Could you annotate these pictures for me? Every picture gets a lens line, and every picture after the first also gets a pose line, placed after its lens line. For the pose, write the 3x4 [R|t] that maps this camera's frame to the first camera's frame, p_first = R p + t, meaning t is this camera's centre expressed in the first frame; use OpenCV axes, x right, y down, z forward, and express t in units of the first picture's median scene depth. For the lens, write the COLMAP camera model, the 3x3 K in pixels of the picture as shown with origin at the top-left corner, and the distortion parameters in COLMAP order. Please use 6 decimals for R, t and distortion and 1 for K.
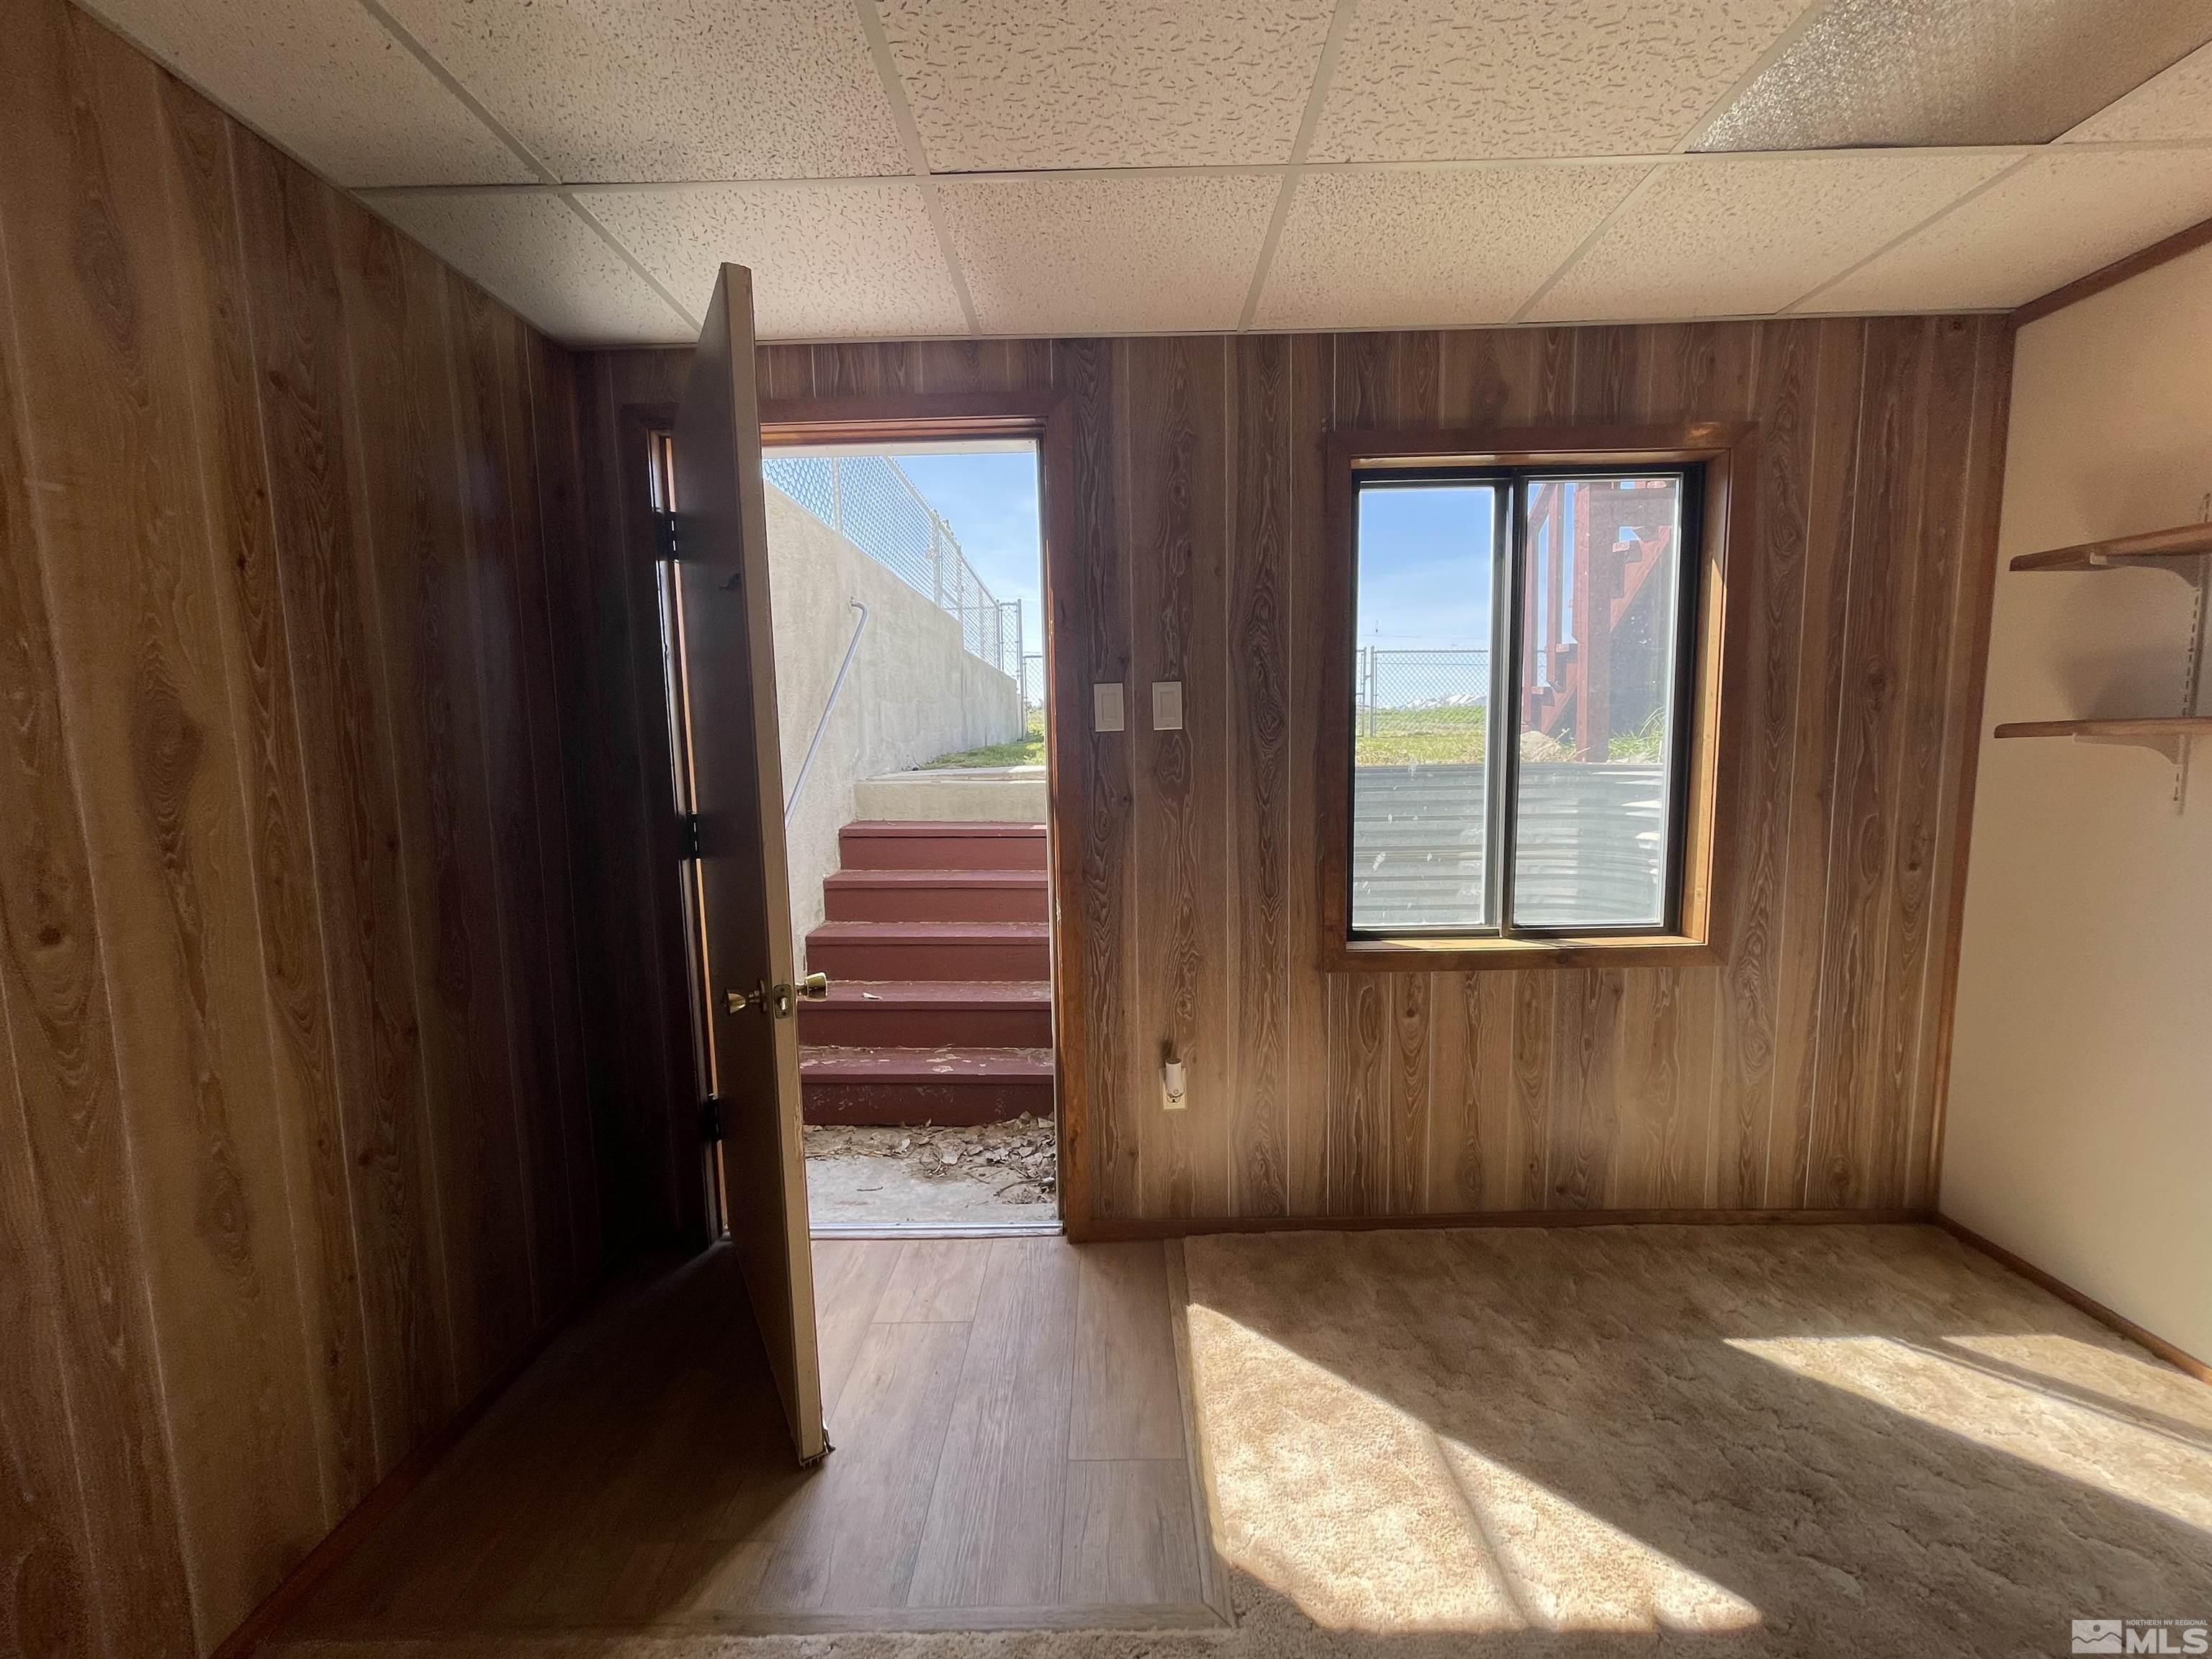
lens RADIAL K [[894.2, 0, 1098.8], [0, 894.2, 837.3], [0, 0, 1]] dist [0.010139, 0.000759]
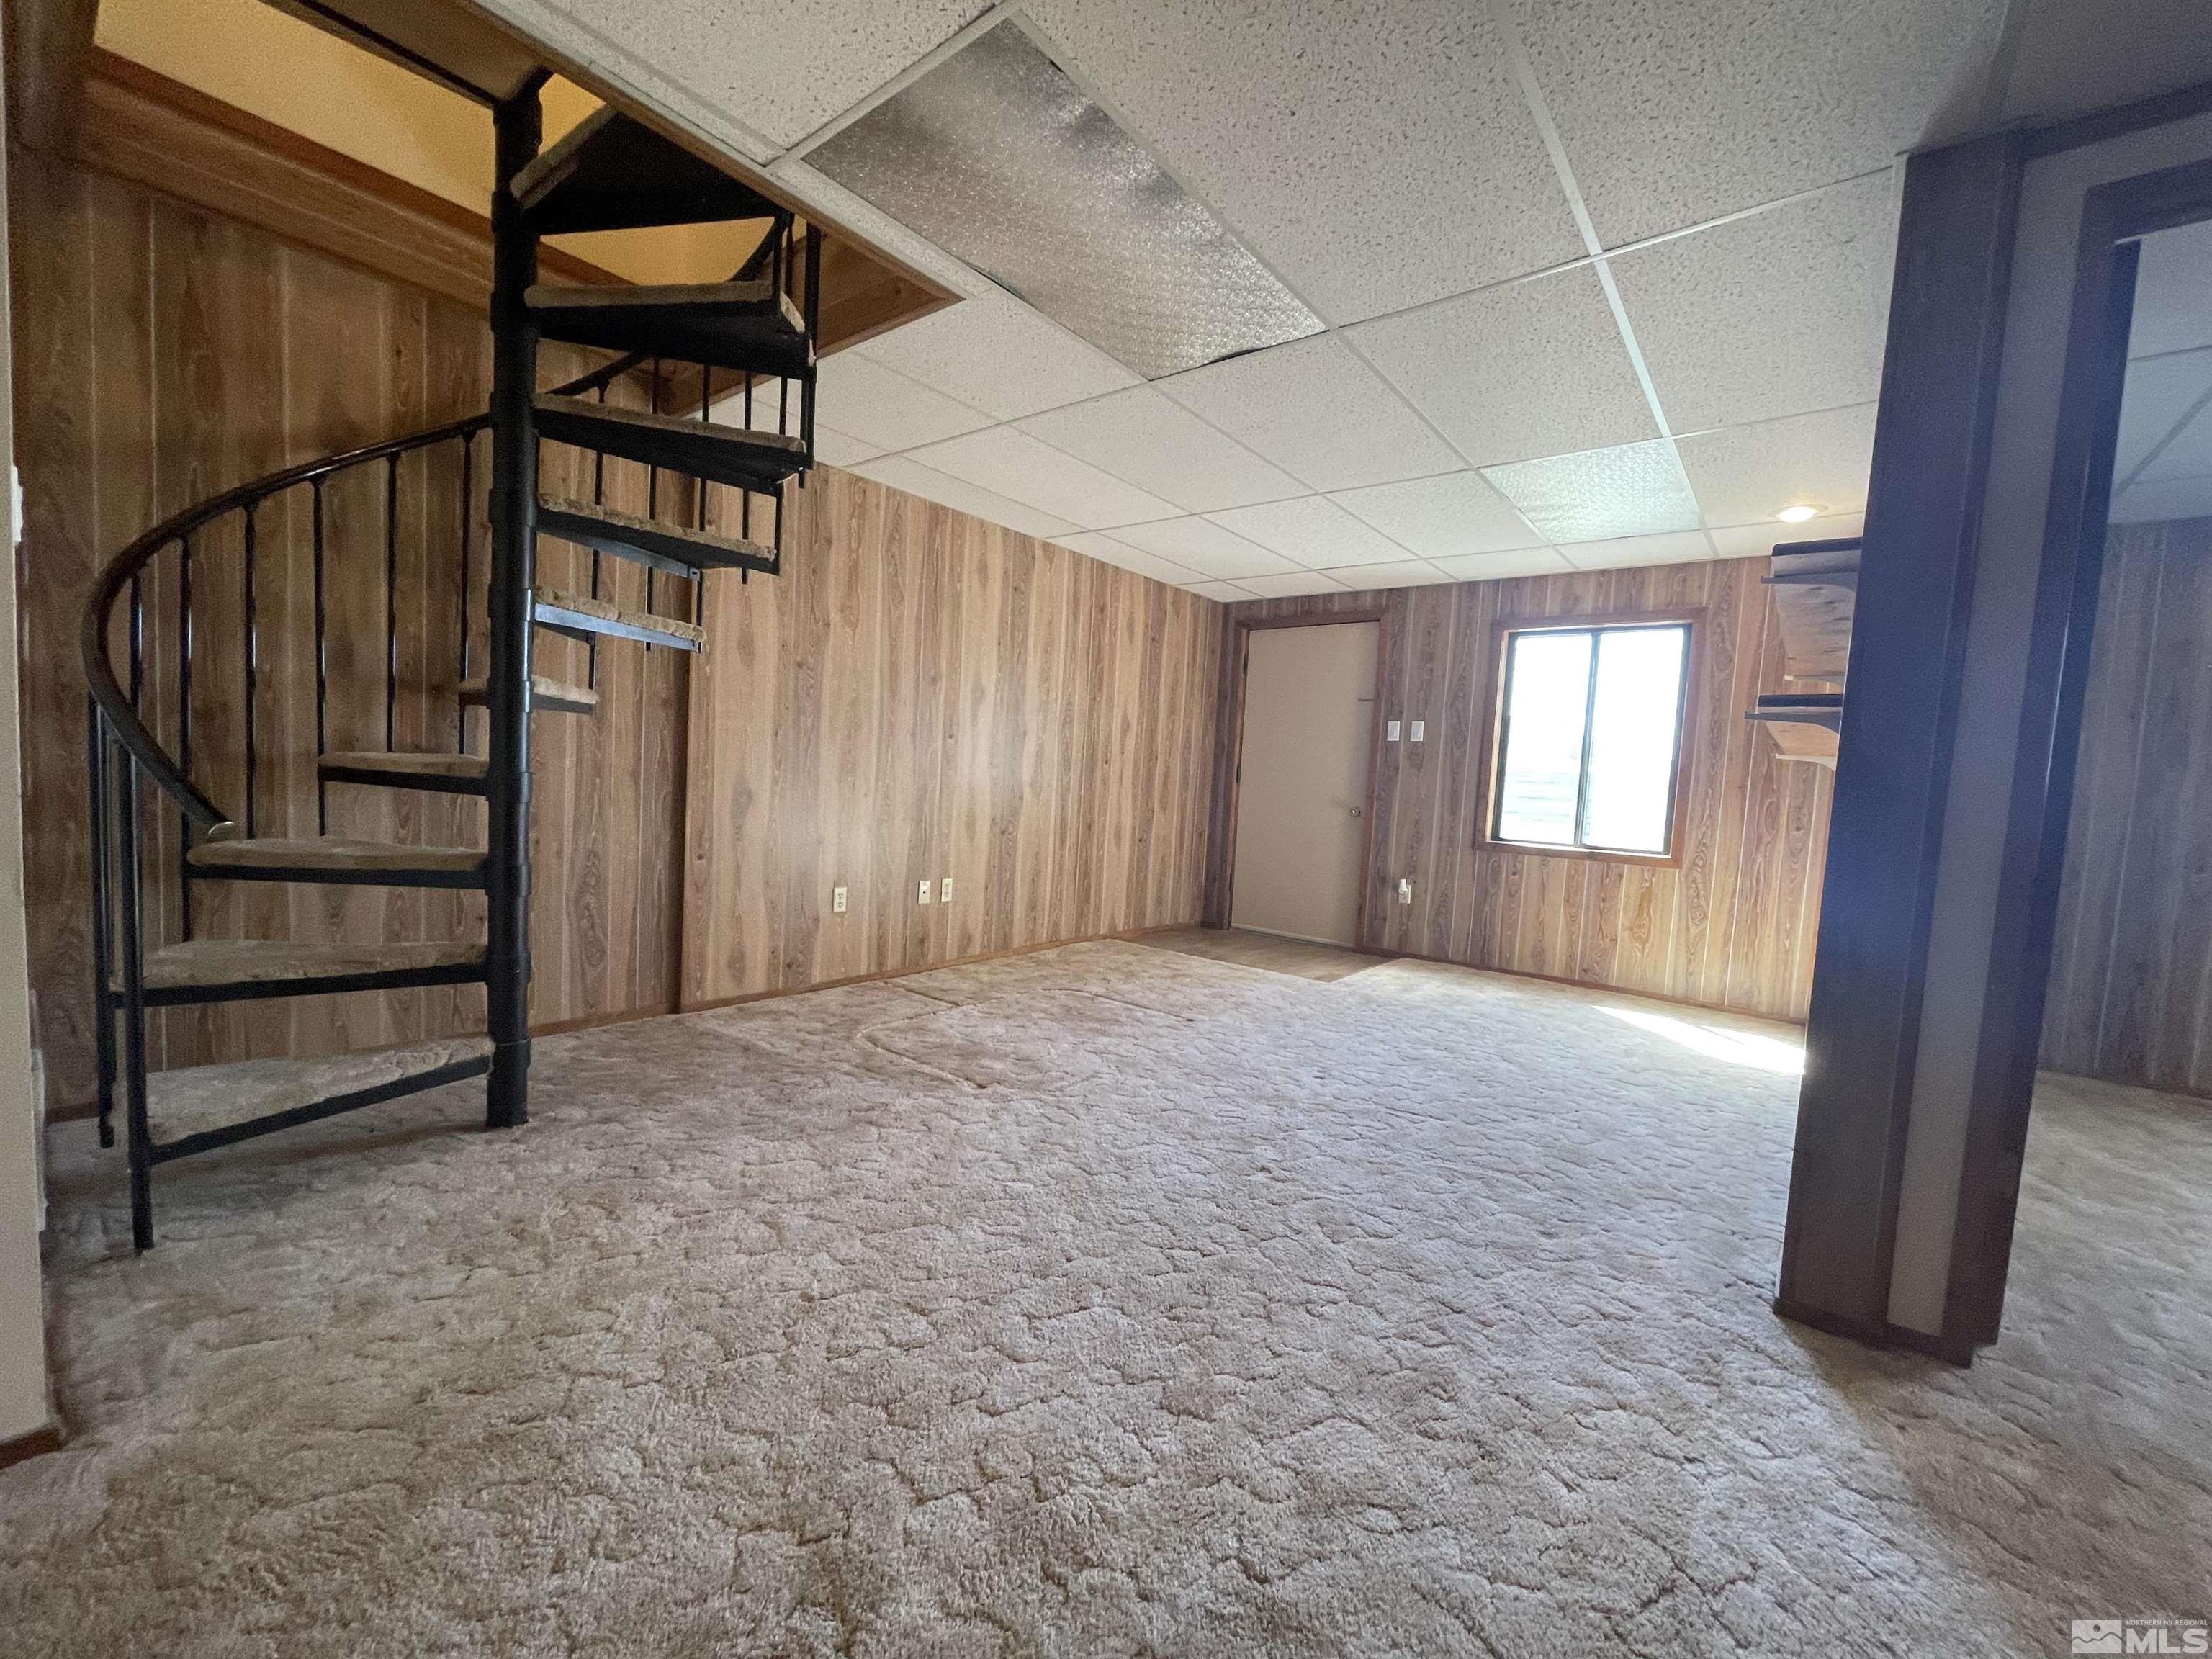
lens RADIAL K [[894.2, 0, 1106.8], [0, 894.2, 829.5], [0, 0, 1]] dist [0.010139, 0.000759]
pose [[0.780796, 0.104088, -0.616055, 0.929803], [-0.136450, 0.990631, -0.005563, 0.241996], [0.609704, 0.088405, 0.787684, -1.380056]]
